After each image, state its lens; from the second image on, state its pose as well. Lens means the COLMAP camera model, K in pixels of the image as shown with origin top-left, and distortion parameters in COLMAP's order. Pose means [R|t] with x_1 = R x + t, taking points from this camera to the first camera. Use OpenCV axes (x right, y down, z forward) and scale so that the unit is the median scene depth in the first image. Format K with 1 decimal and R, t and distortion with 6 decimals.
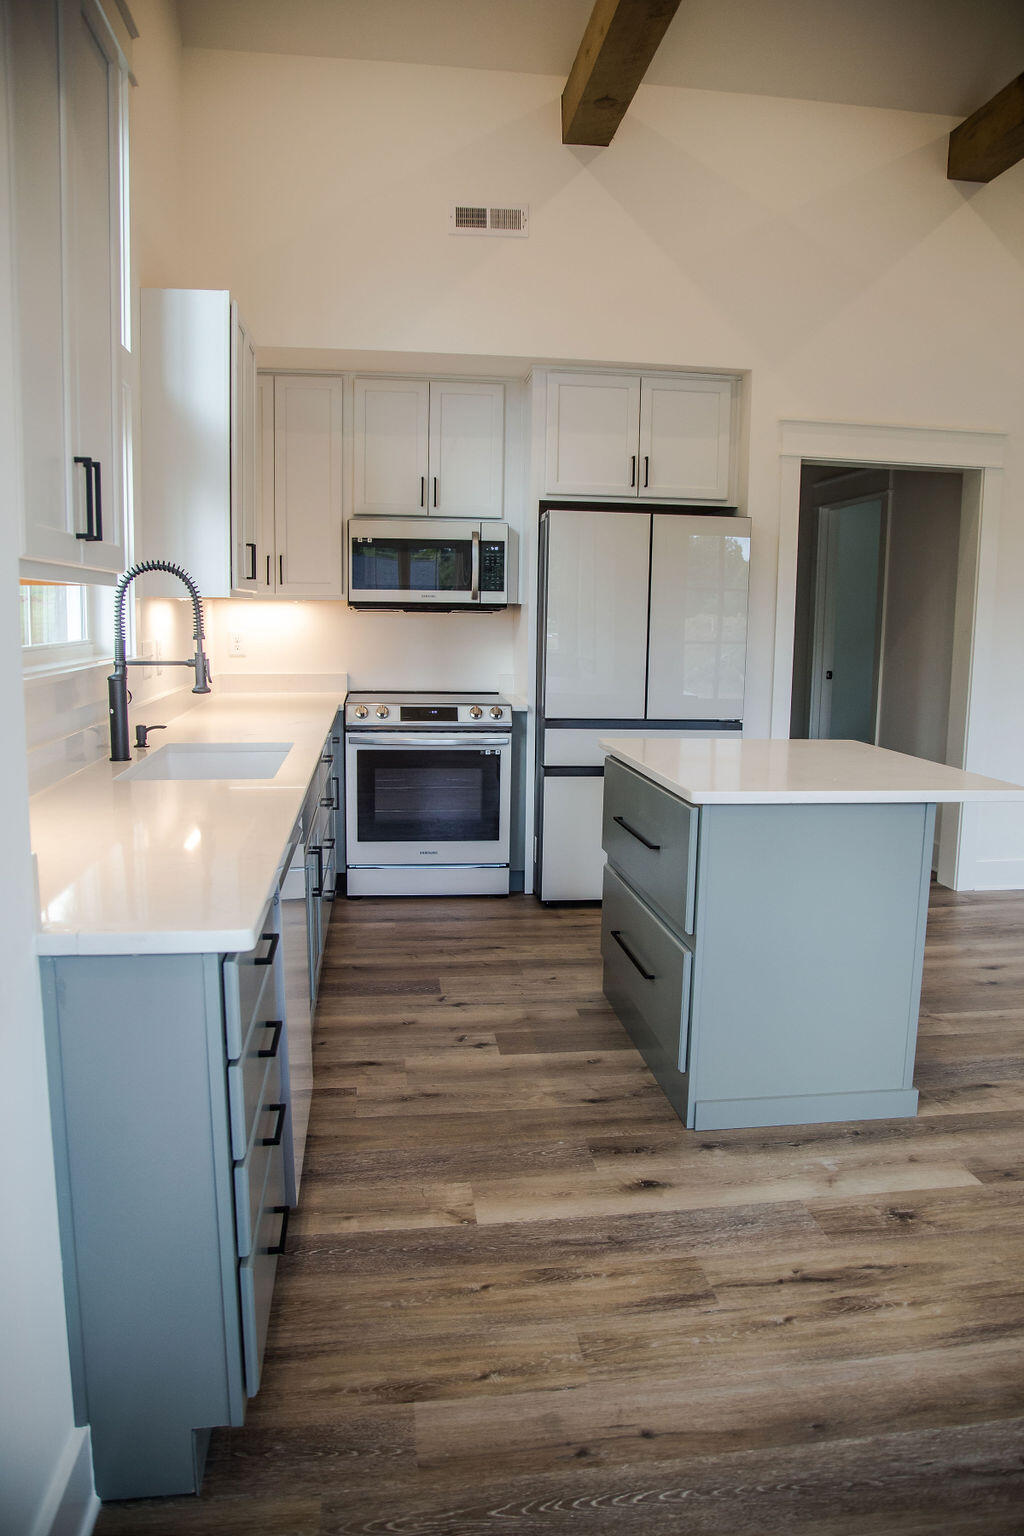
lens RADIAL K [[1082.1, 0, 518.5], [0, 1082.1, 765.3], [0, 0, 1]] dist [-0.117589, 0.070758]
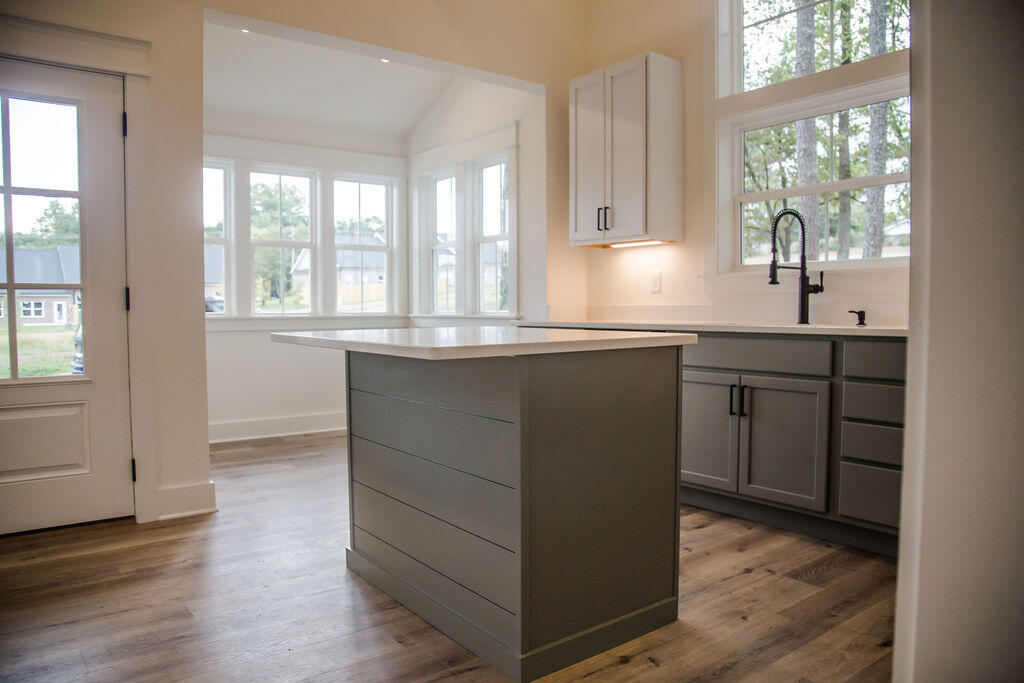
lens RADIAL K [[721.4, 0, 520.7], [0, 721.4, 343.7], [0, 0, 1]] dist [-0.117589, 0.070758]
pose [[-0.864941, 0.011749, -0.501735, 0.514131], [-0.082185, 0.982915, 0.164696, -0.107297], [0.495098, 0.183687, -0.849198, 1.481164]]
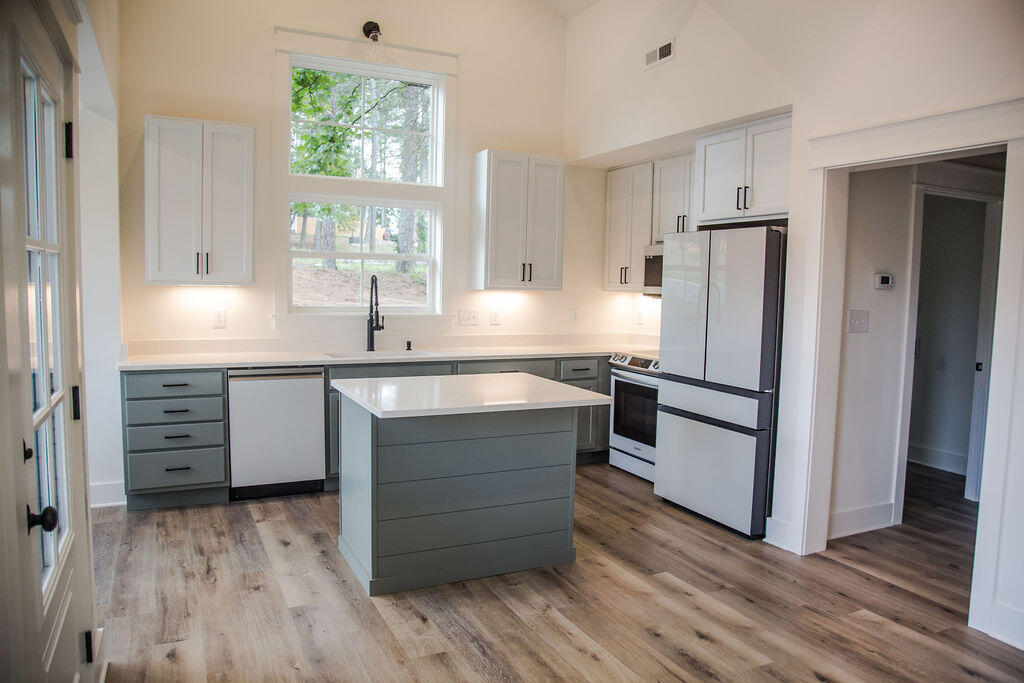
lens RADIAL K [[721.4, 0, 520.7], [0, 721.4, 343.7], [0, 0, 1]] dist [-0.117589, 0.070758]
pose [[0.319468, 0.068762, -0.945099, 1.179711], [-0.149572, 0.988520, 0.021362, -0.096908], [0.935718, 0.134536, 0.326085, 0.639448]]
